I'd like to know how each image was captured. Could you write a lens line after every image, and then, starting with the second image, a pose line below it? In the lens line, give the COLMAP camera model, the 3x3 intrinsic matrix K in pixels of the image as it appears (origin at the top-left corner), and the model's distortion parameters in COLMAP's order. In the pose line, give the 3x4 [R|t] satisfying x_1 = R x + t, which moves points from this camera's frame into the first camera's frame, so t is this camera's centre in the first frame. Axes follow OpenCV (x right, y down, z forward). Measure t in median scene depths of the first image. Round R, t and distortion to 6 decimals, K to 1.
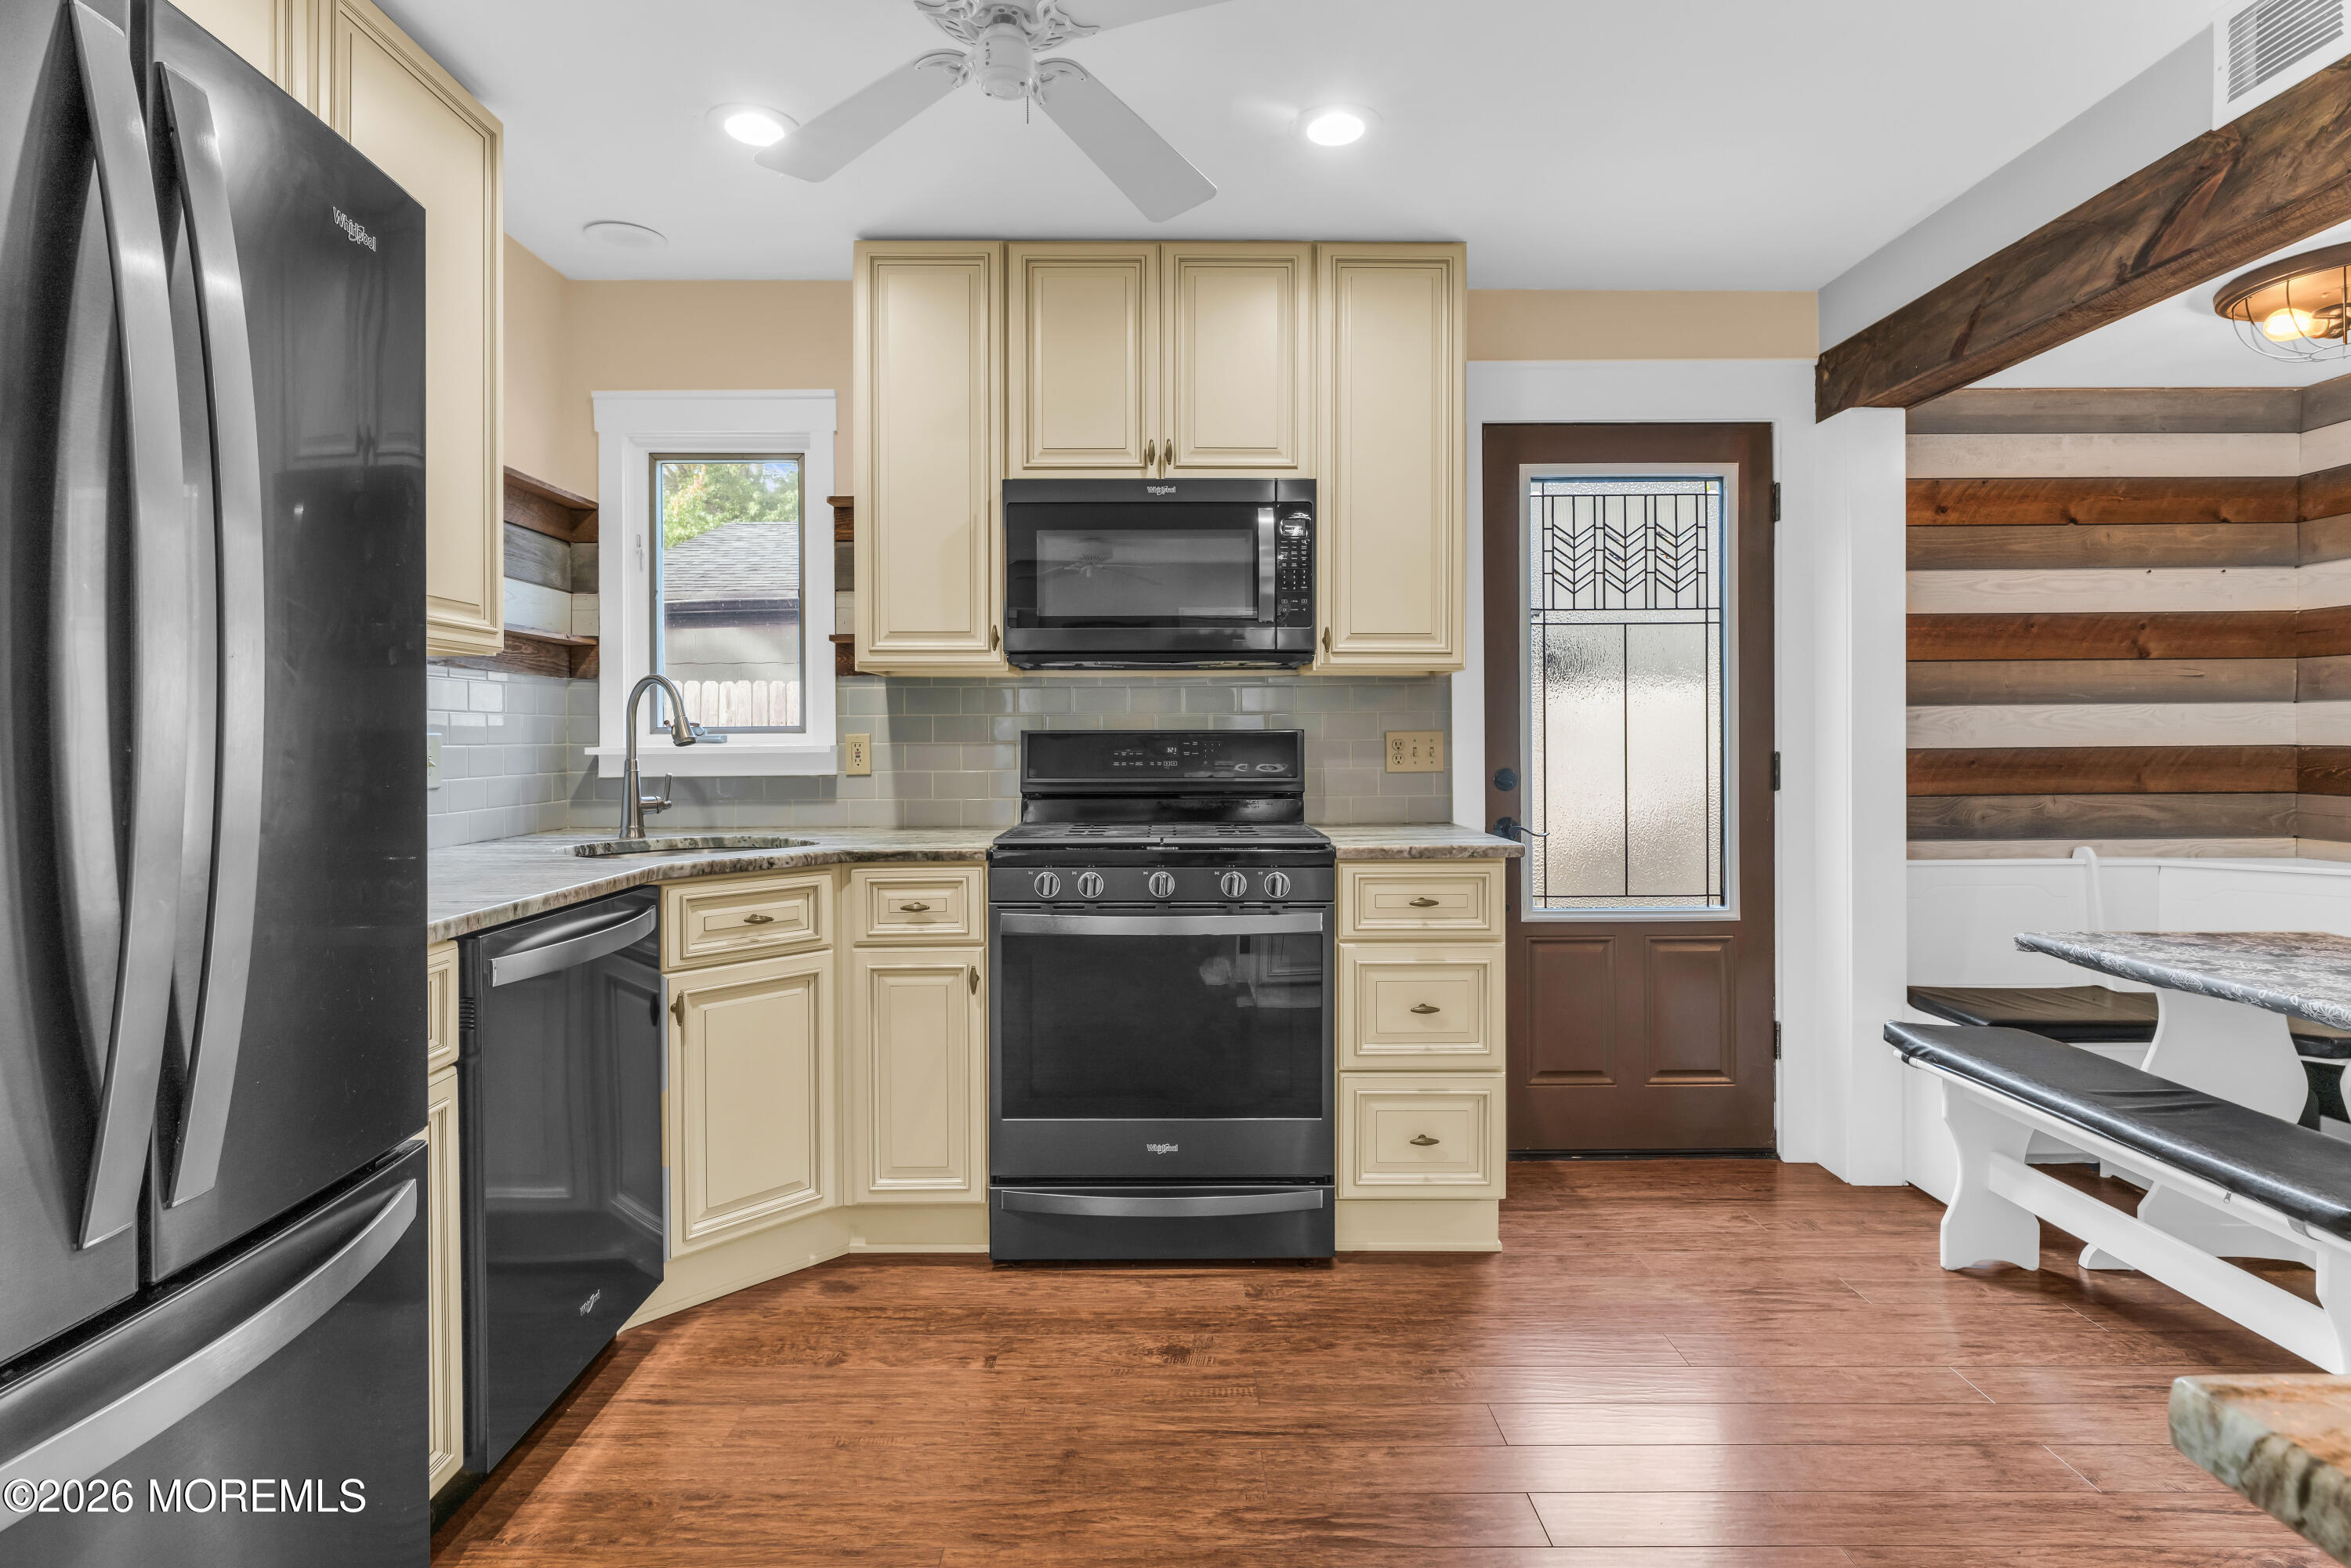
lens RADIAL K [[1141.9, 0, 1183.3], [0, 1141.9, 746.2], [0, 0, 1]] dist [-0.002356, -0.000862]
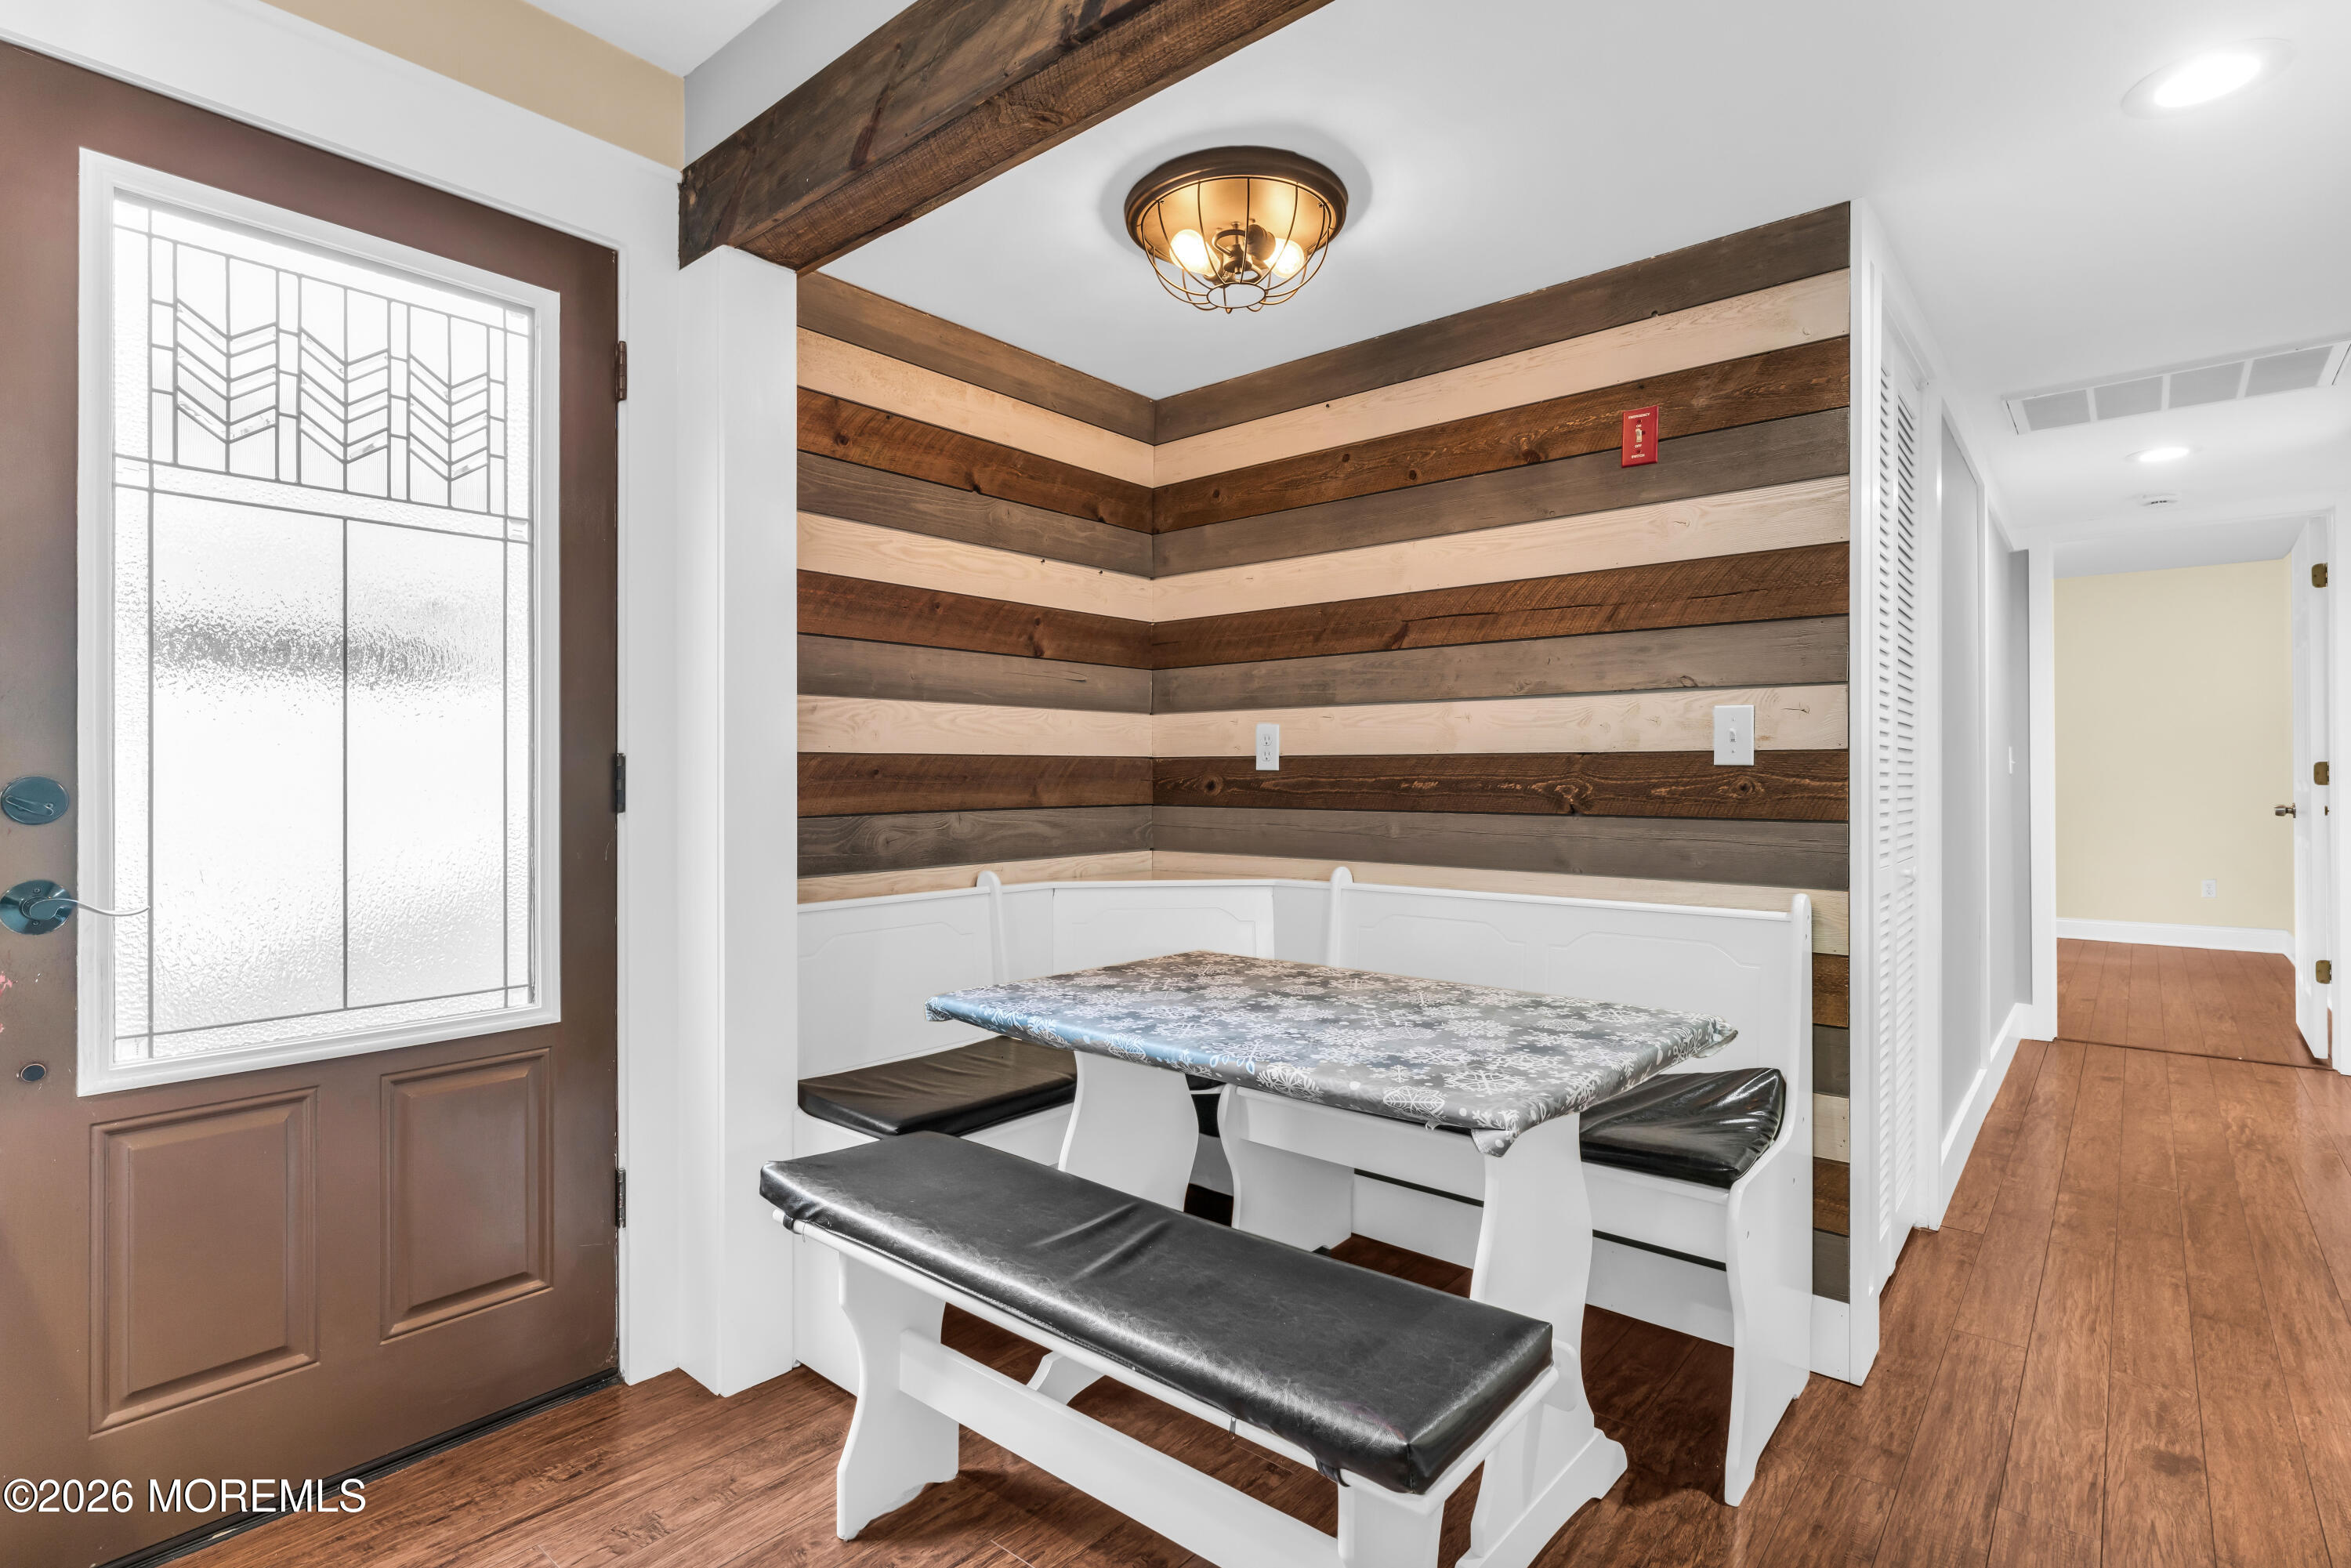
lens RADIAL K [[1141.9, 0, 1171.0], [0, 1141.9, 776.3], [0, 0, 1]] dist [-0.002356, -0.000862]
pose [[0.650390, 0.005273, 0.759583, 0.261024], [0.002476, 0.999956, -0.009062, 0.027965], [-0.759597, 0.007774, 0.650348, 0.383844]]
